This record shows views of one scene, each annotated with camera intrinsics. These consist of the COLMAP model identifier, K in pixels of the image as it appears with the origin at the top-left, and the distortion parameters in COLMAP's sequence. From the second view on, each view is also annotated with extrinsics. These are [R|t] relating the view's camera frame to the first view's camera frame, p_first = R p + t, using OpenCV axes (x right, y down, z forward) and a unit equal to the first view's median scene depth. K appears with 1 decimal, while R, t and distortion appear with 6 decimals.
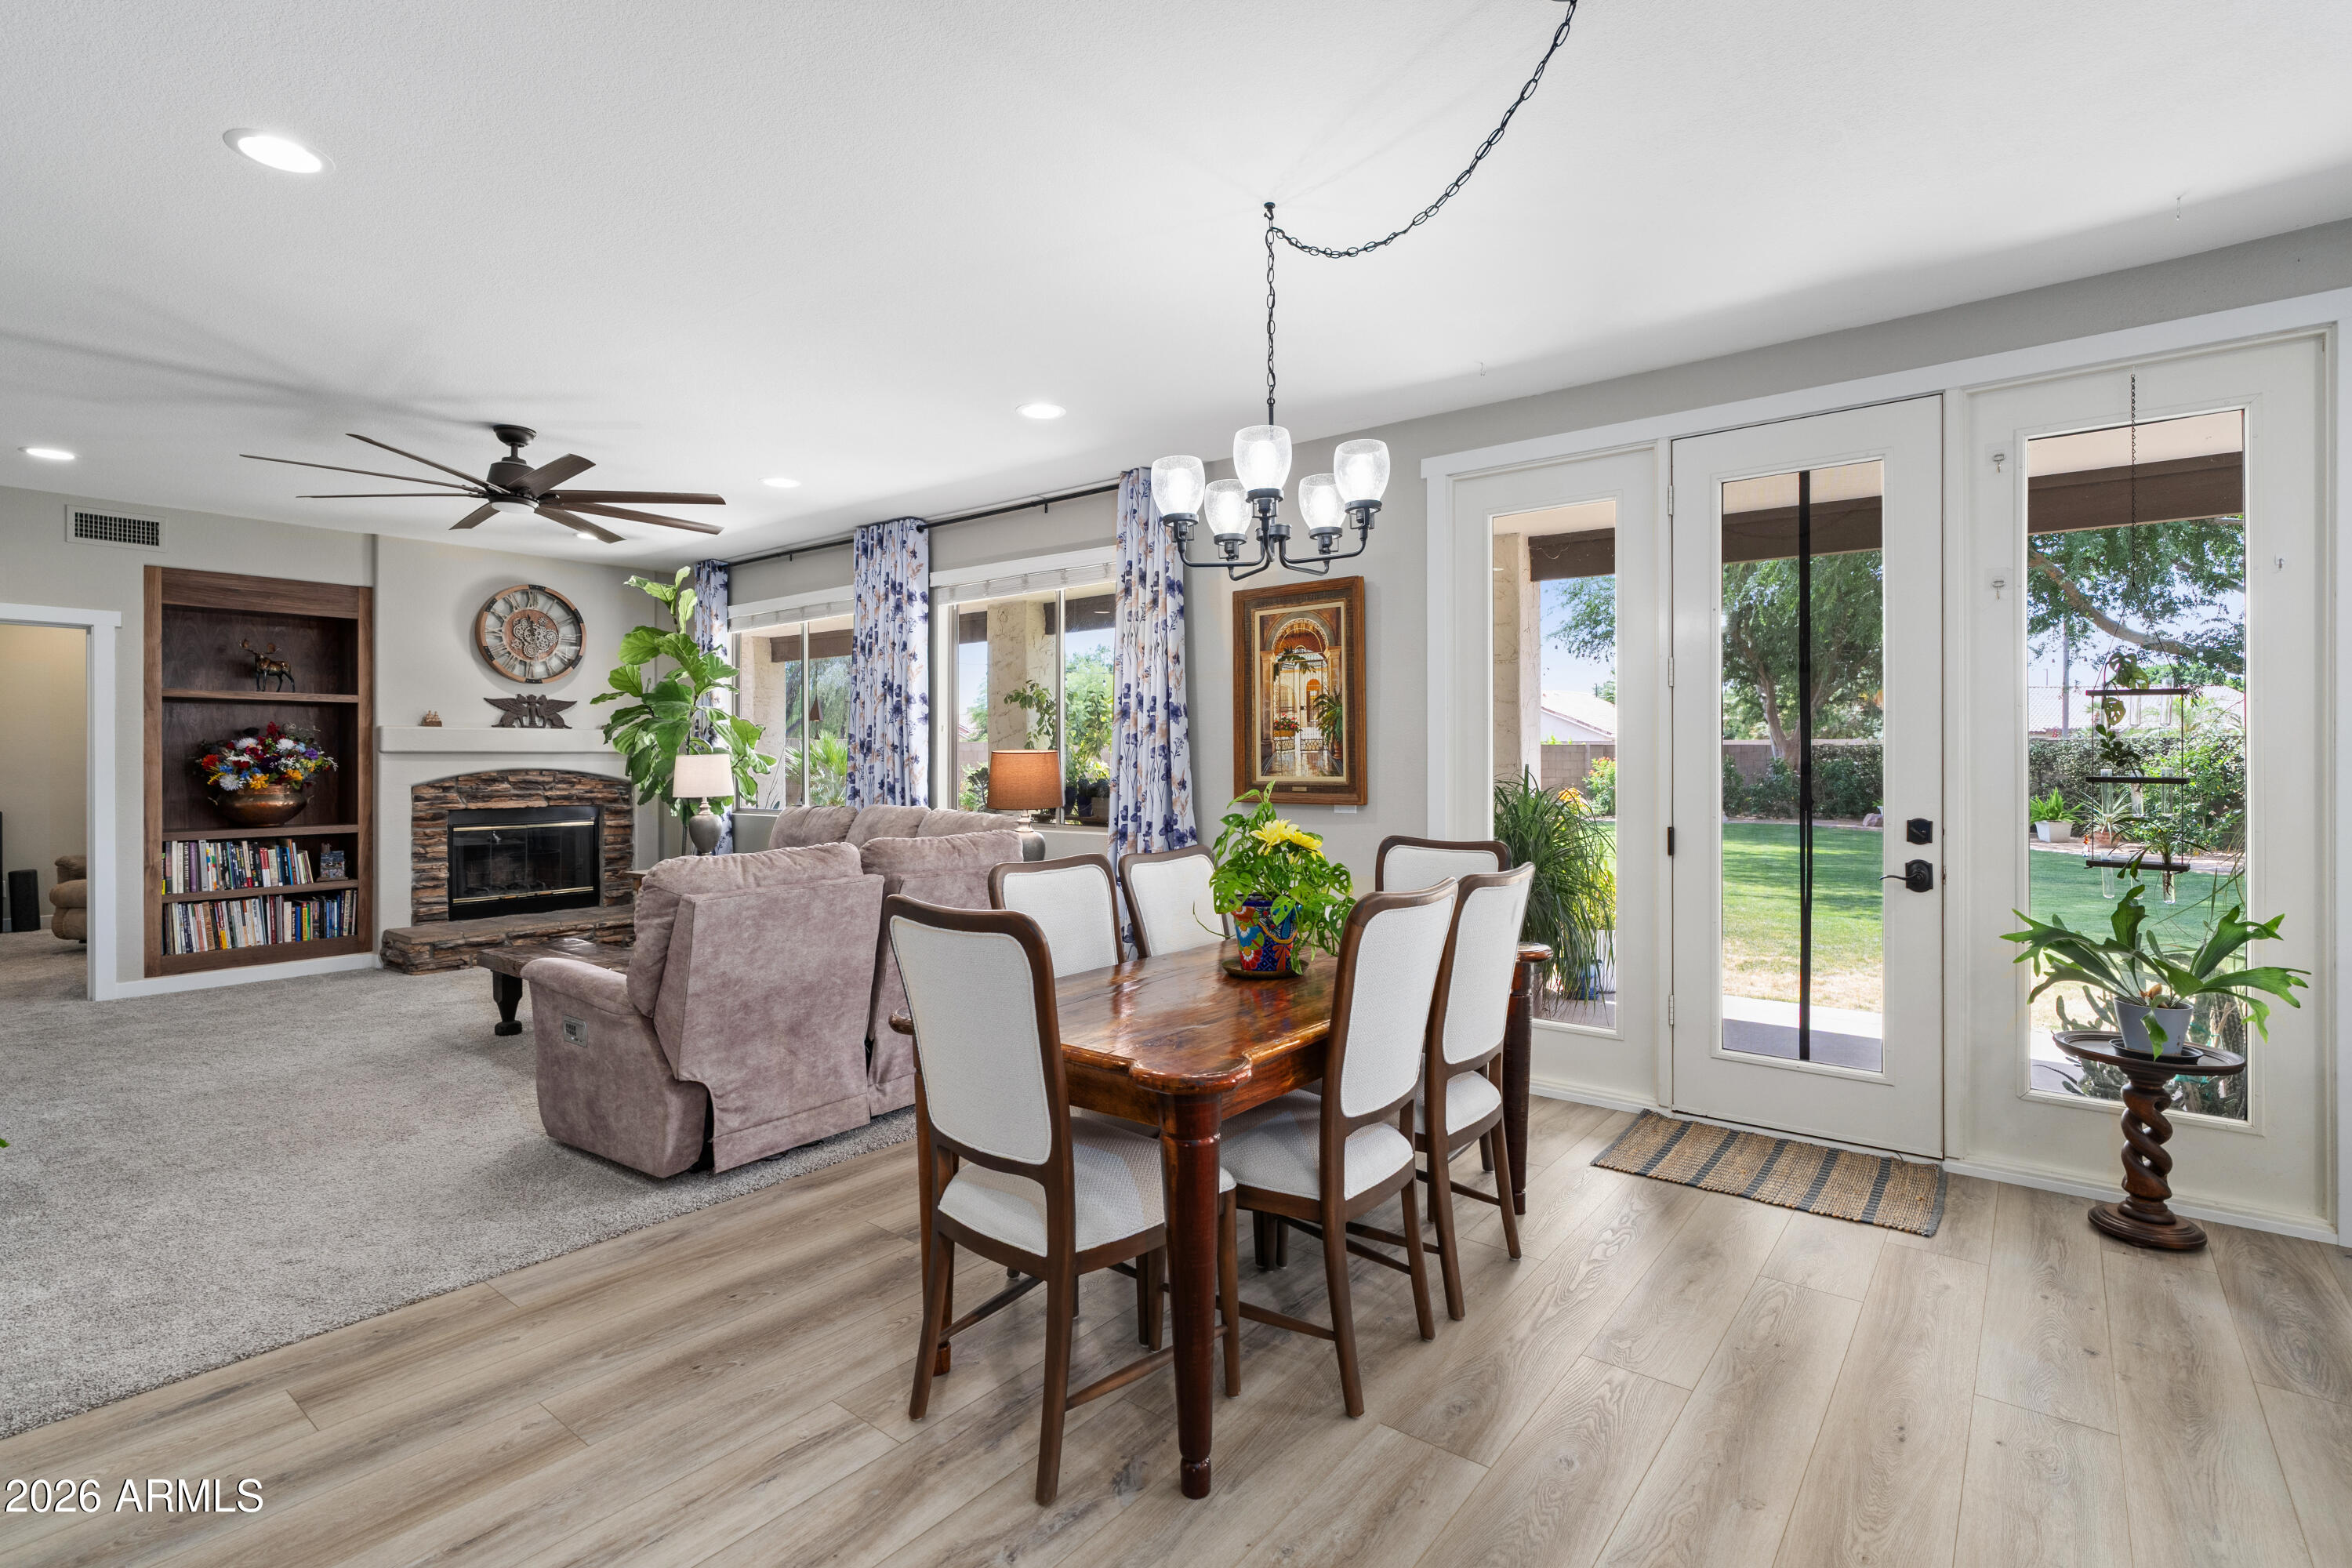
lens RADIAL K [[1128.0, 0, 1174.7], [0, 1128.0, 779.0], [0, 0, 1]] dist [0.004275, 0.000143]
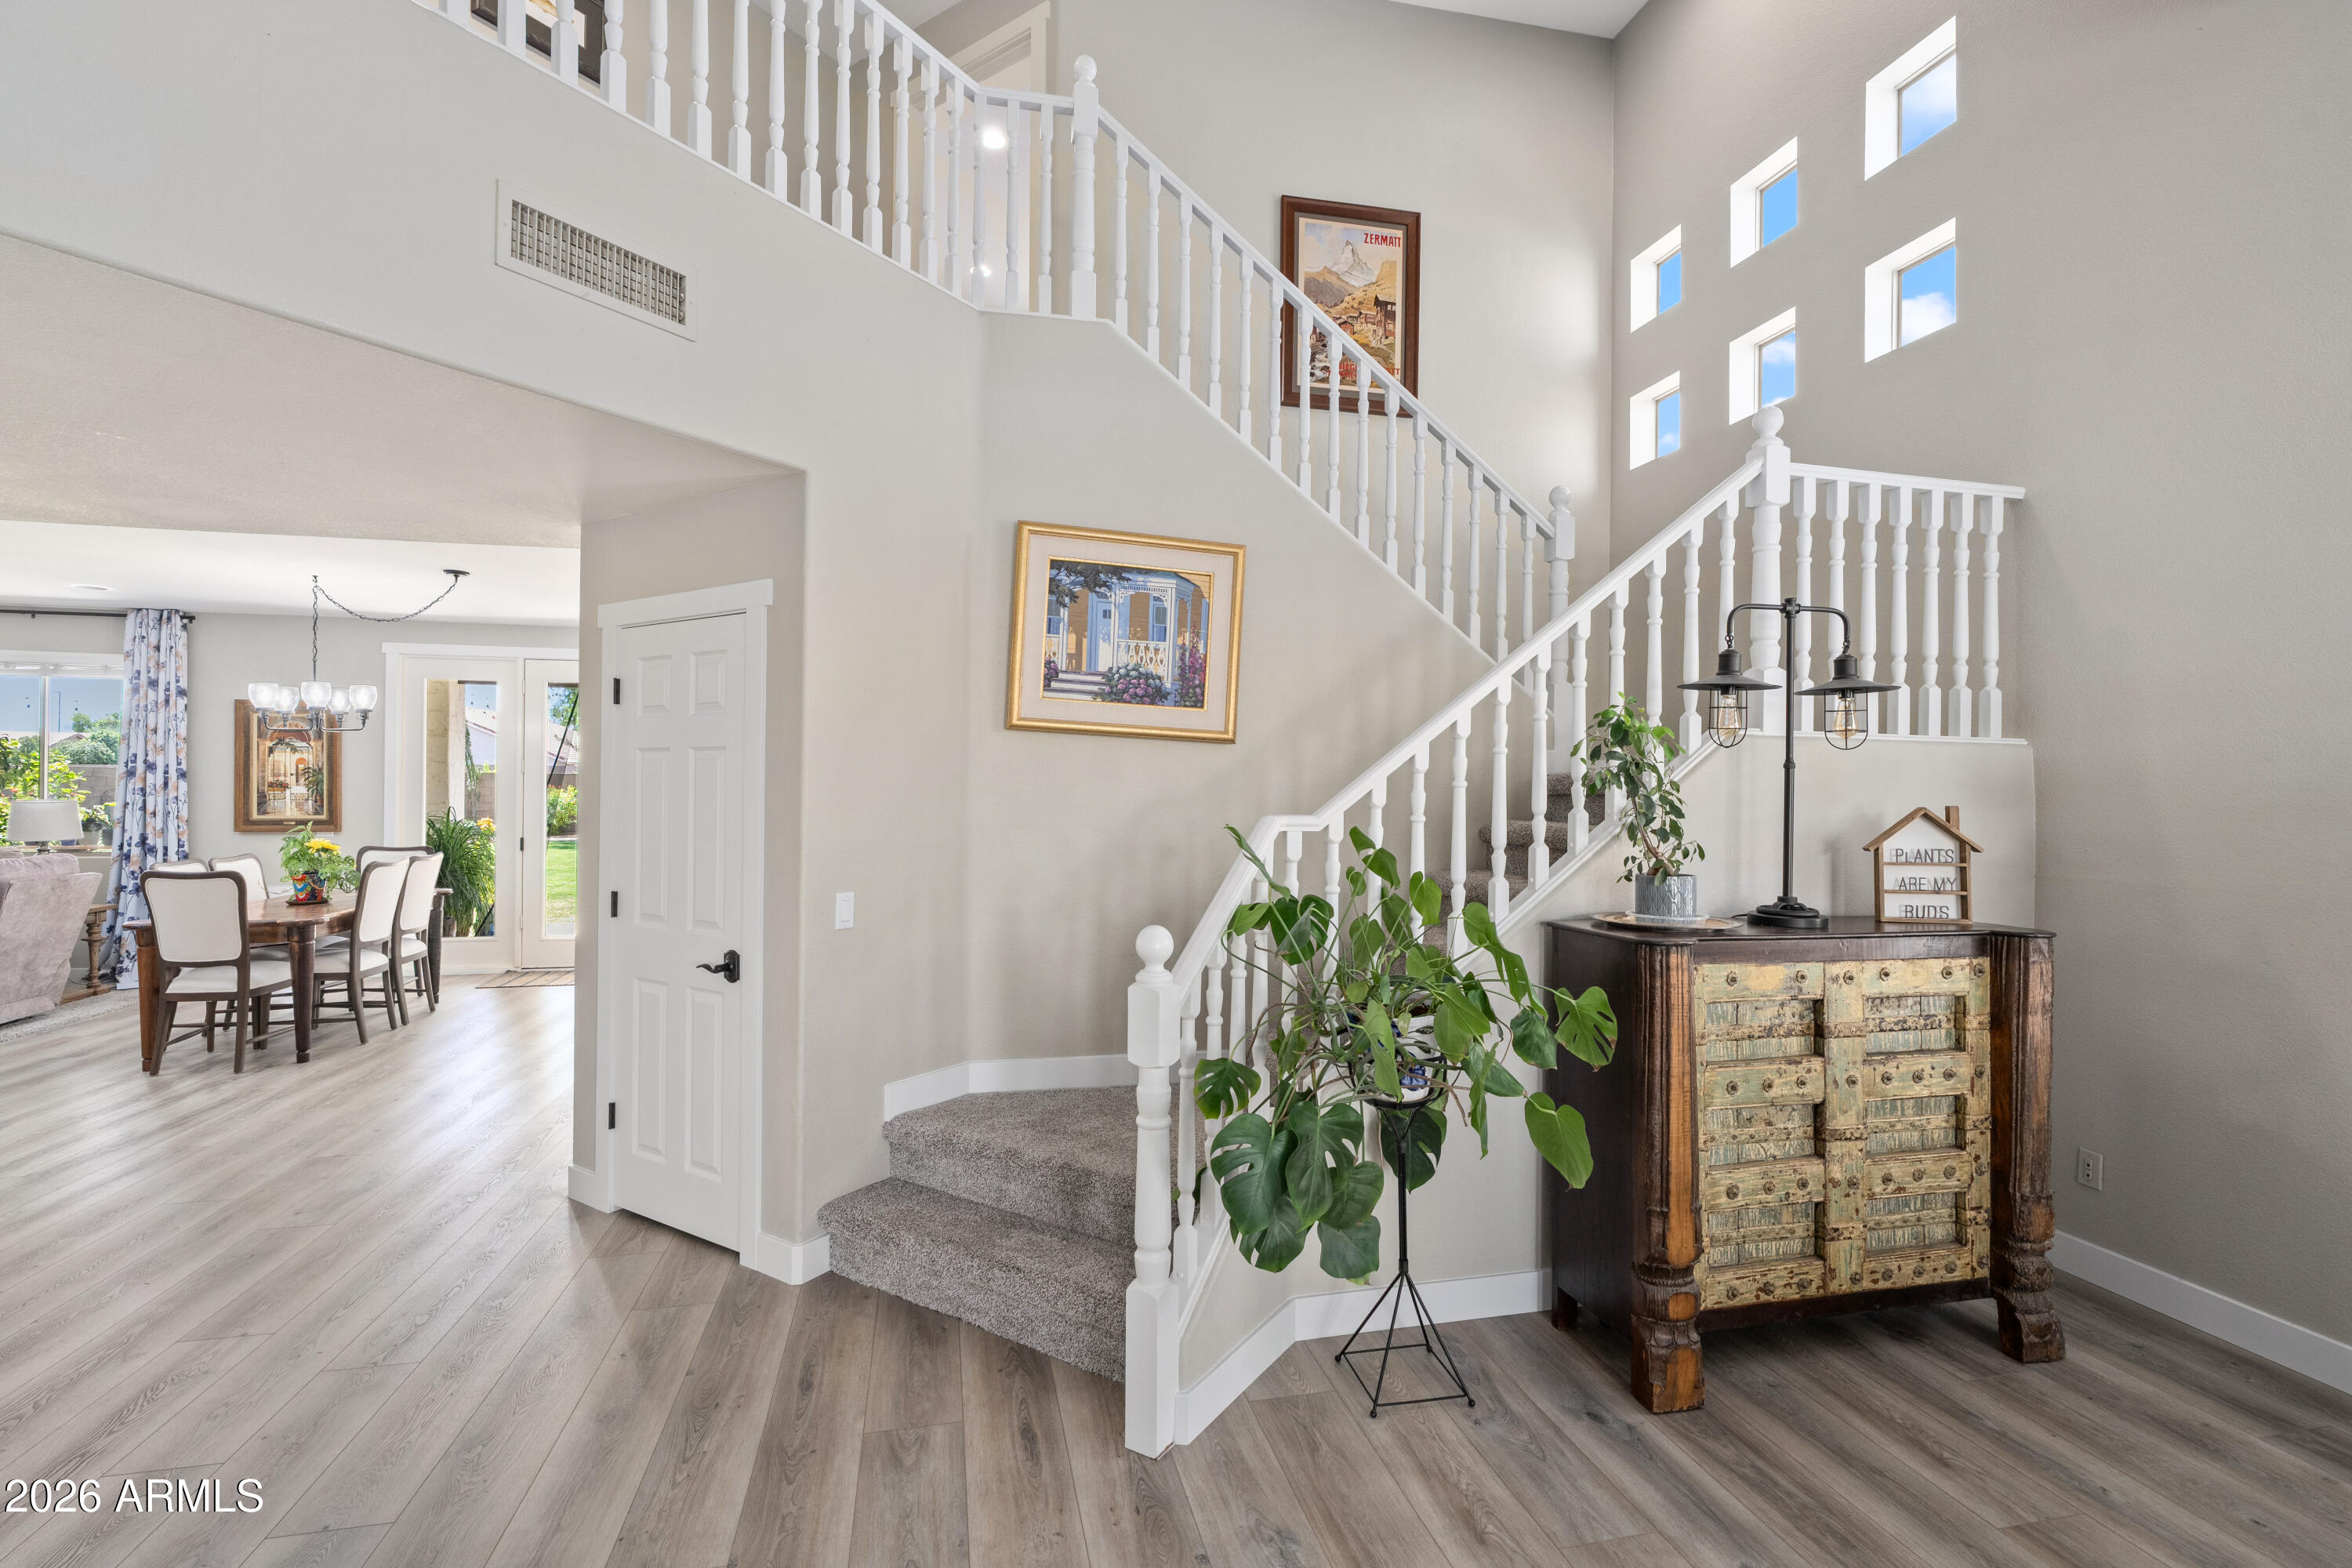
lens RADIAL K [[1068.1, 0, 1182.2], [0, 1068.1, 786.0], [0, 0, 1]] dist [-0.000779, 0.001609]
pose [[0.630877, 0.013386, 0.775768, -0.621050], [-0.000830, 0.999862, -0.016578, -0.045644], [-0.775883, 0.009815, 0.630801, -2.245689]]
